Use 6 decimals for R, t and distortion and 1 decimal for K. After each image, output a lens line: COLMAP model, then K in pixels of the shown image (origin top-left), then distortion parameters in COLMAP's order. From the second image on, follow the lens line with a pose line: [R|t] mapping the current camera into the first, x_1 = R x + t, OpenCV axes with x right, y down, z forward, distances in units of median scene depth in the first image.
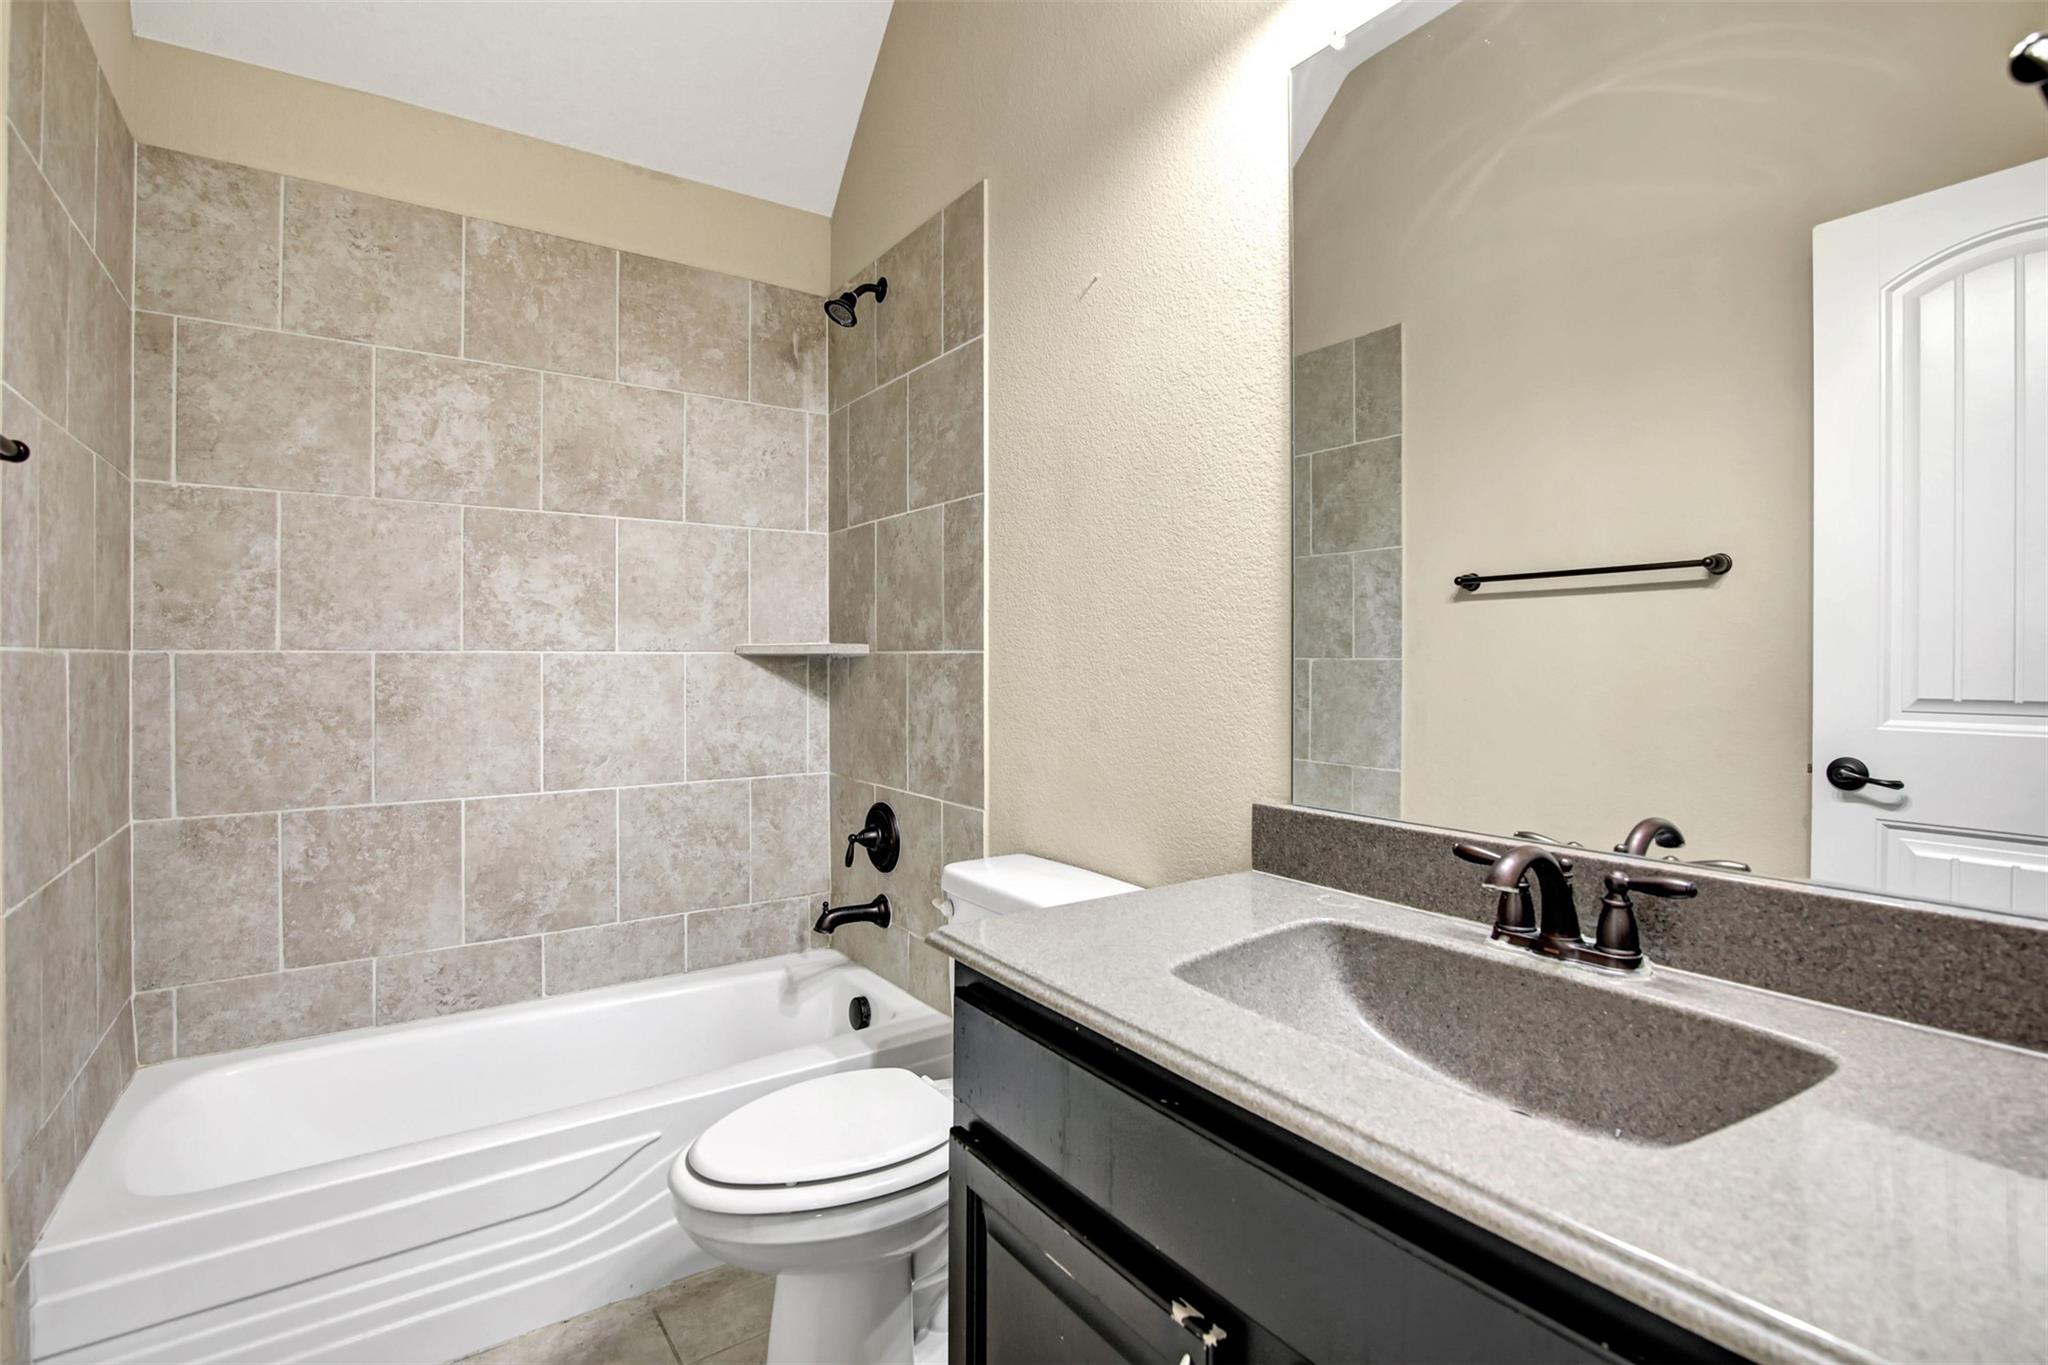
lens RADIAL K [[964.2, 0, 1017.5], [0, 964.2, 666.7], [0, 0, 1]] dist [-0.001457, -0.000019]
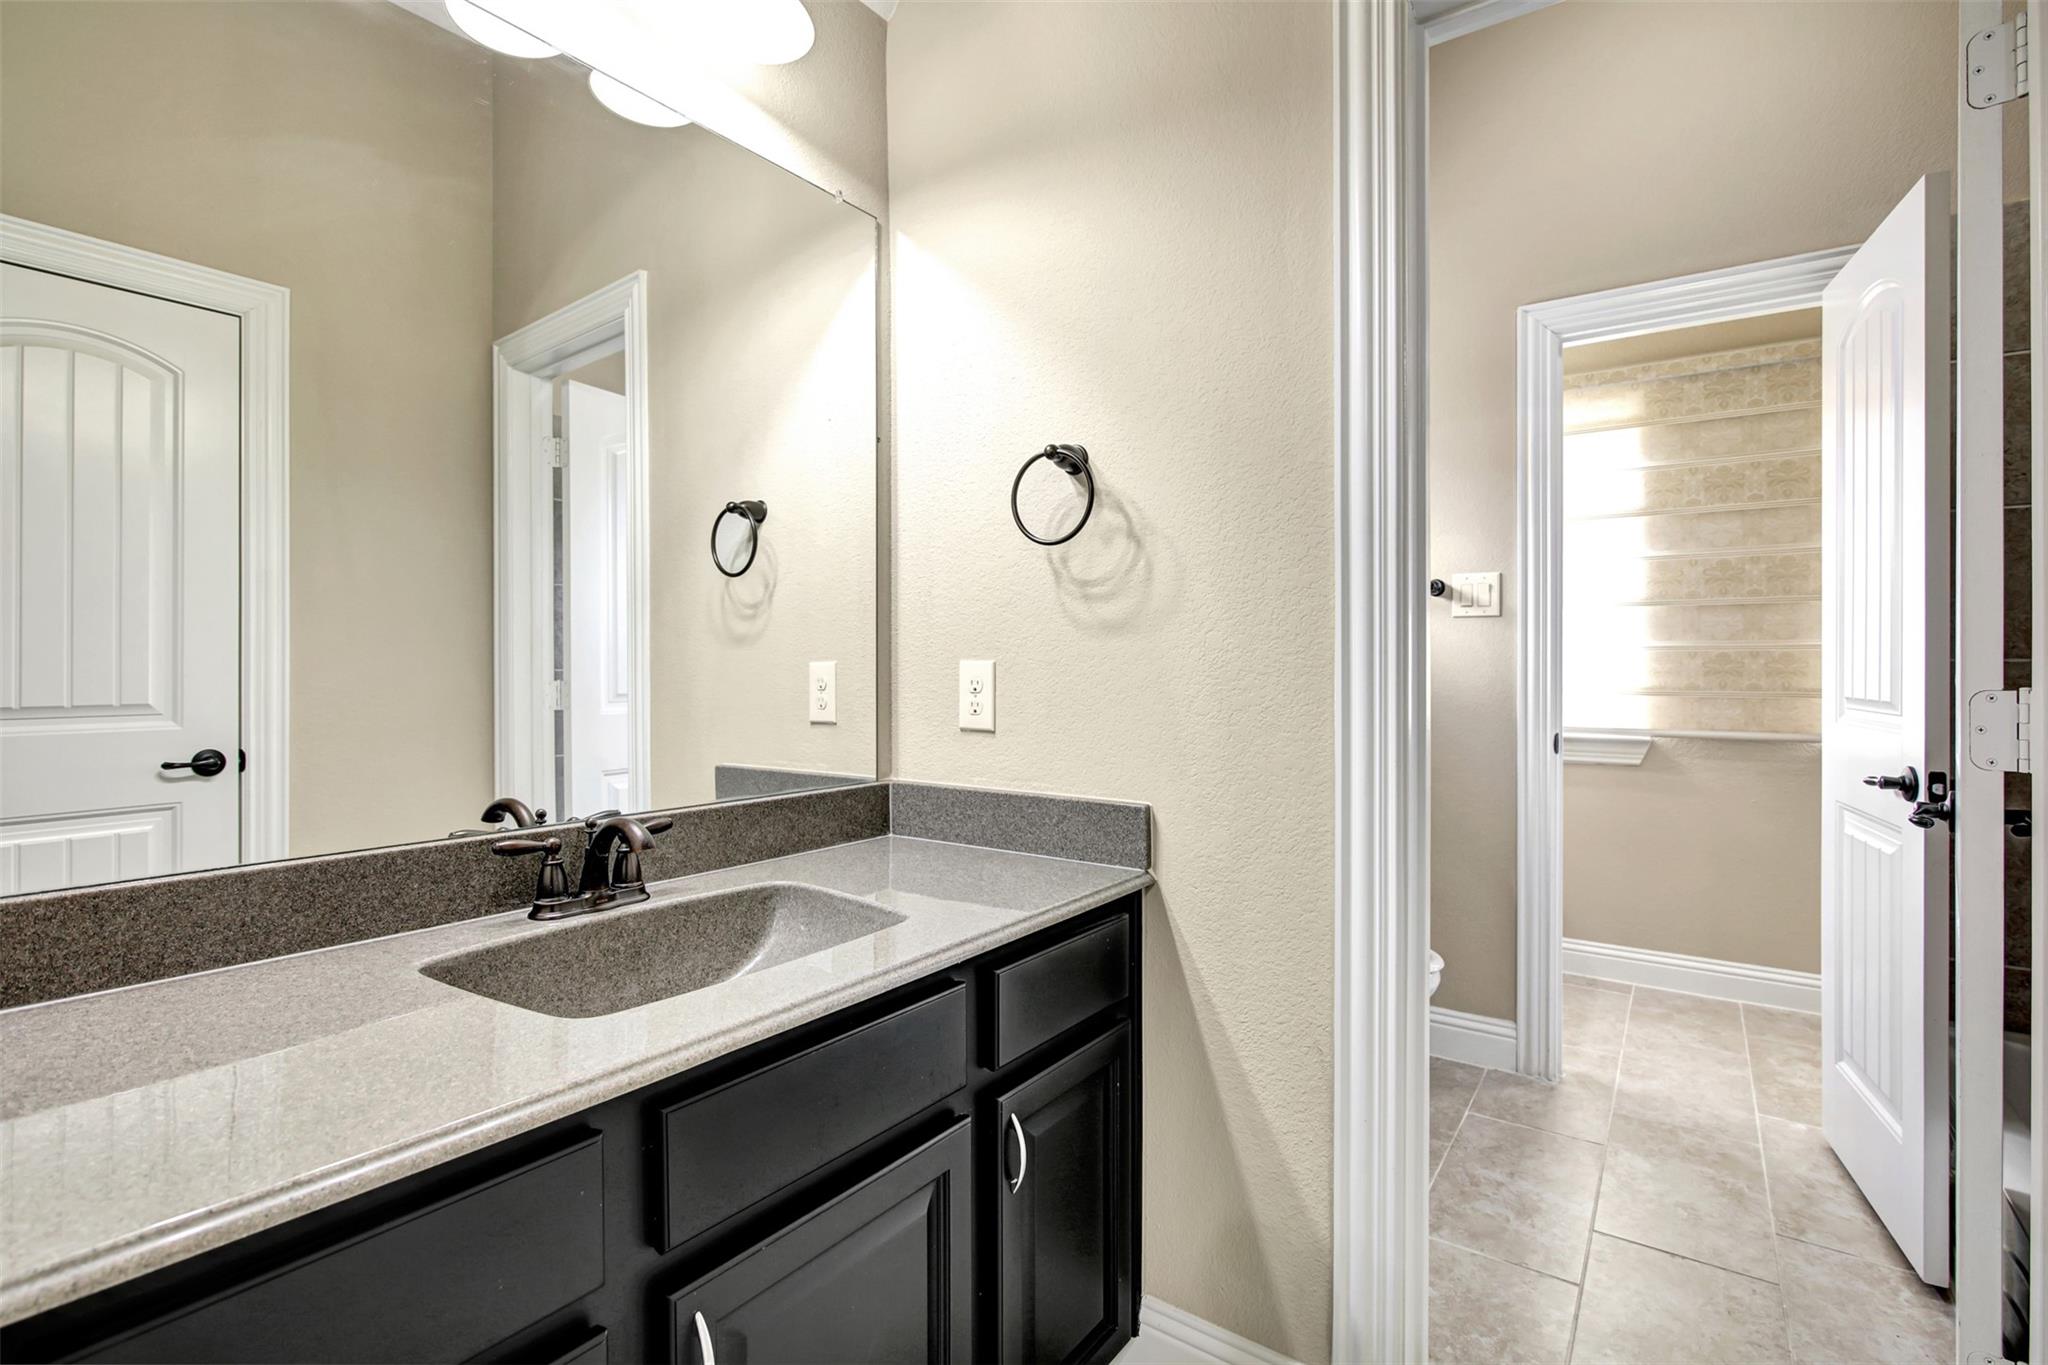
lens RADIAL K [[964.2, 0, 1017.5], [0, 964.2, 666.7], [0, 0, 1]] dist [-0.001457, -0.000019]
pose [[-0.332064, -0.028171, 0.942836, -0.882625], [-0.006917, 0.999600, 0.027431, -0.058452], [-0.943231, 0.002588, -0.332126, 0.985467]]
